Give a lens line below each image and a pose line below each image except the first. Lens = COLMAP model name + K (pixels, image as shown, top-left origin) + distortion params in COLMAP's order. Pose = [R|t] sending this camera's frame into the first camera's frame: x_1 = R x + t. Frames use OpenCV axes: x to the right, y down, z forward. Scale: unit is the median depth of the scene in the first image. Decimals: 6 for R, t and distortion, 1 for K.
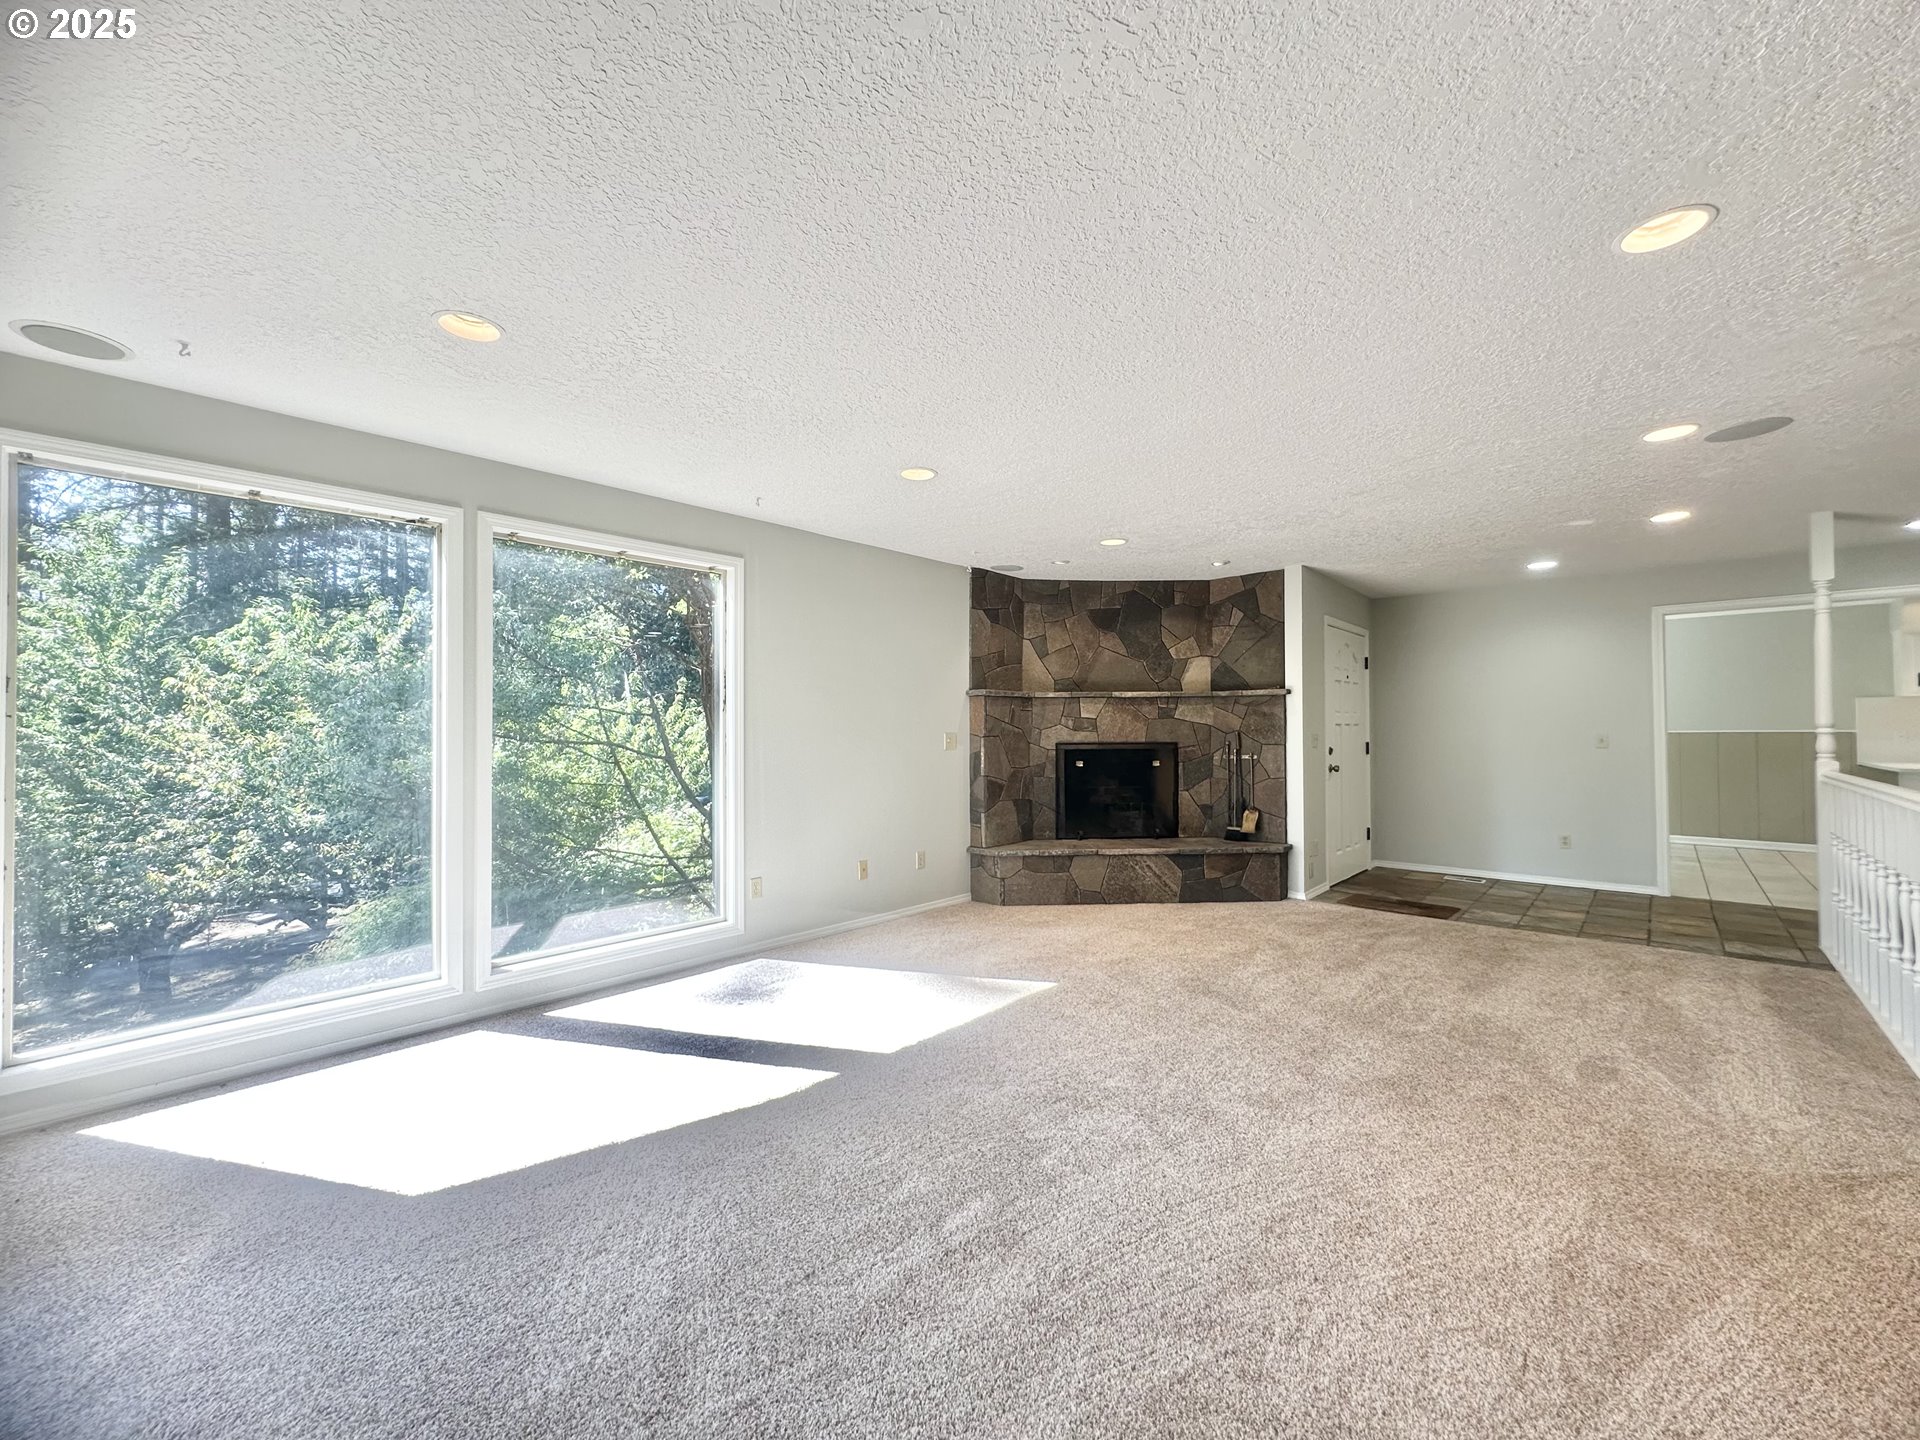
lens RADIAL K [[774.1, 0, 963.0], [0, 774.1, 724.9], [0, 0, 1]] dist [-0.001968, 0.000001]
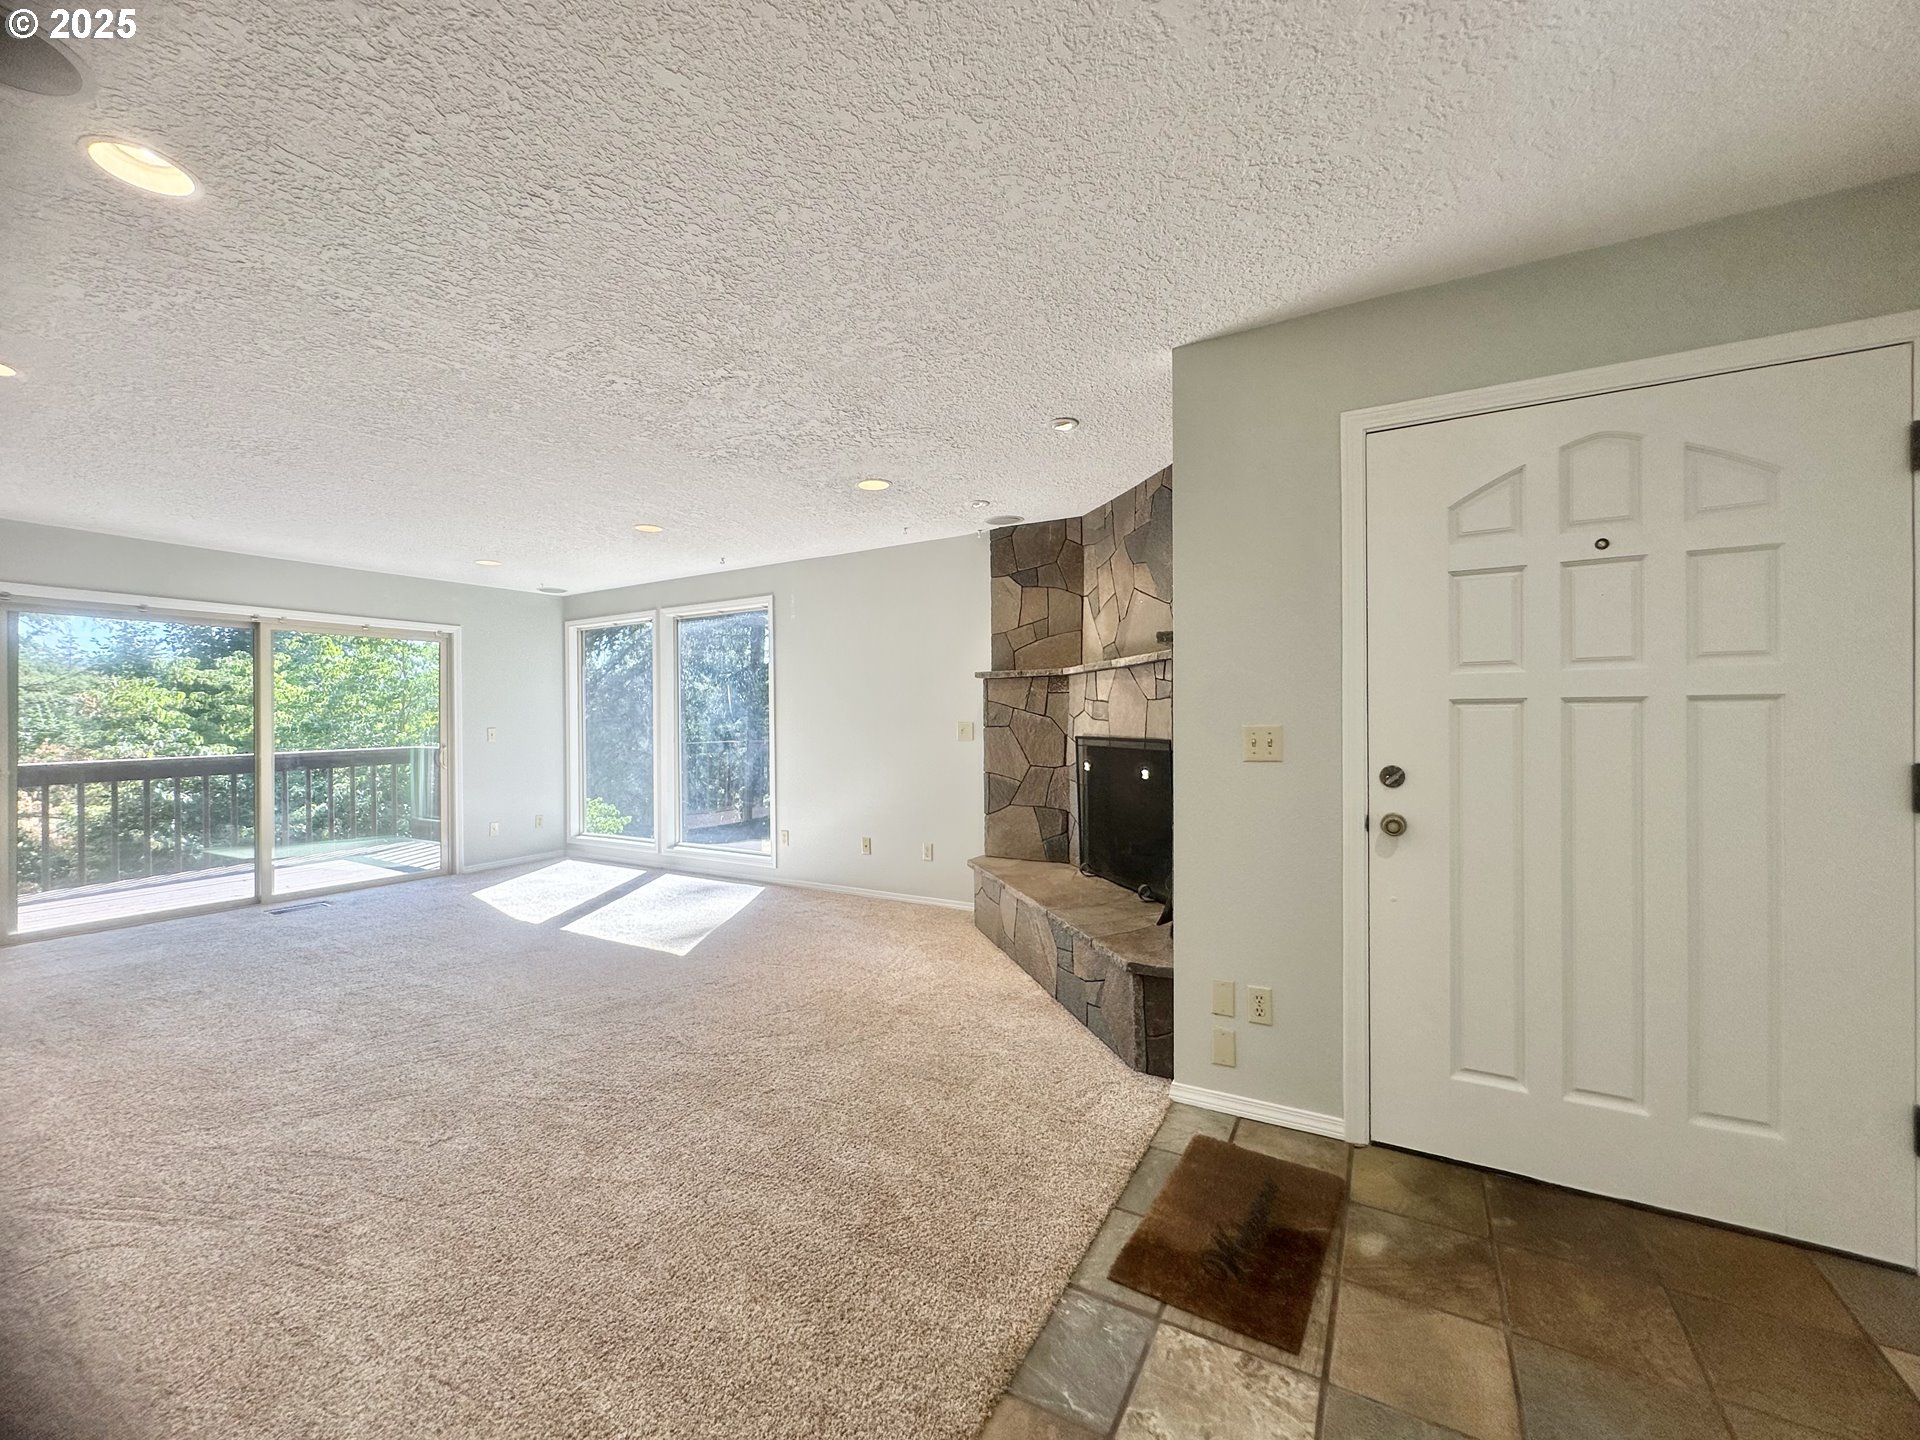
lens RADIAL K [[774.1, 0, 964.3], [0, 774.1, 720.3], [0, 0, 1]] dist [-0.001968, 0.000001]
pose [[0.202641, 0.004627, -0.979242, 0.830314], [0.016007, 0.999840, 0.008037, 0.001091], [0.979122, -0.017303, 0.202534, 0.770391]]
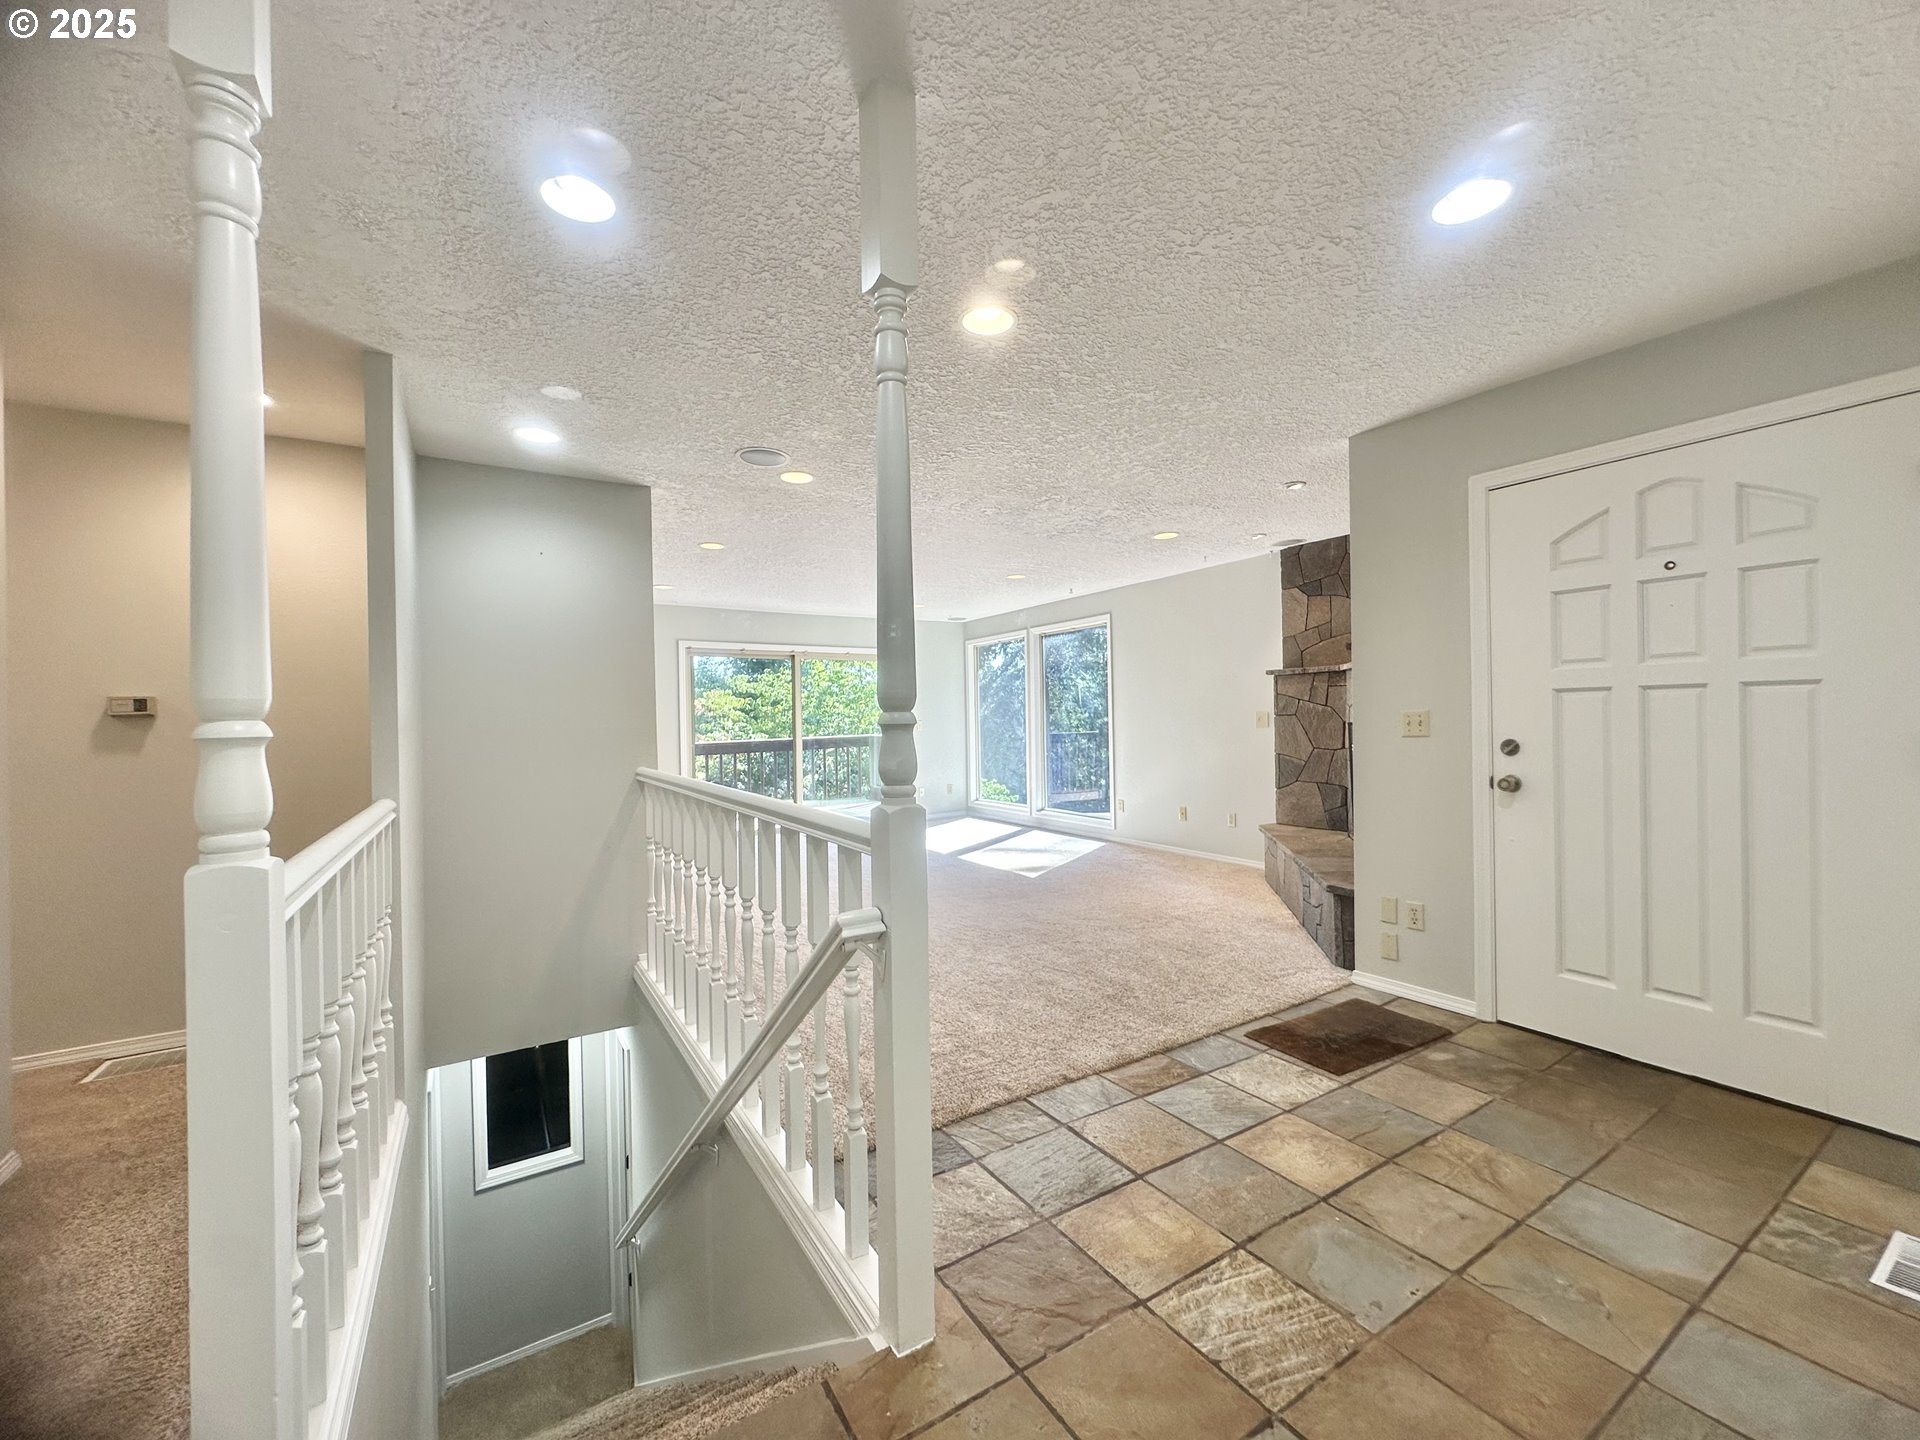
lens RADIAL K [[774.1, 0, 962.6], [0, 774.1, 718.3], [0, 0, 1]] dist [-0.001968, 0.000001]
pose [[-0.277889, 0.009751, -0.960564, 1.086469], [0.027390, 0.999622, 0.002224, 0.005294], [0.960223, -0.025692, -0.278051, 0.850035]]
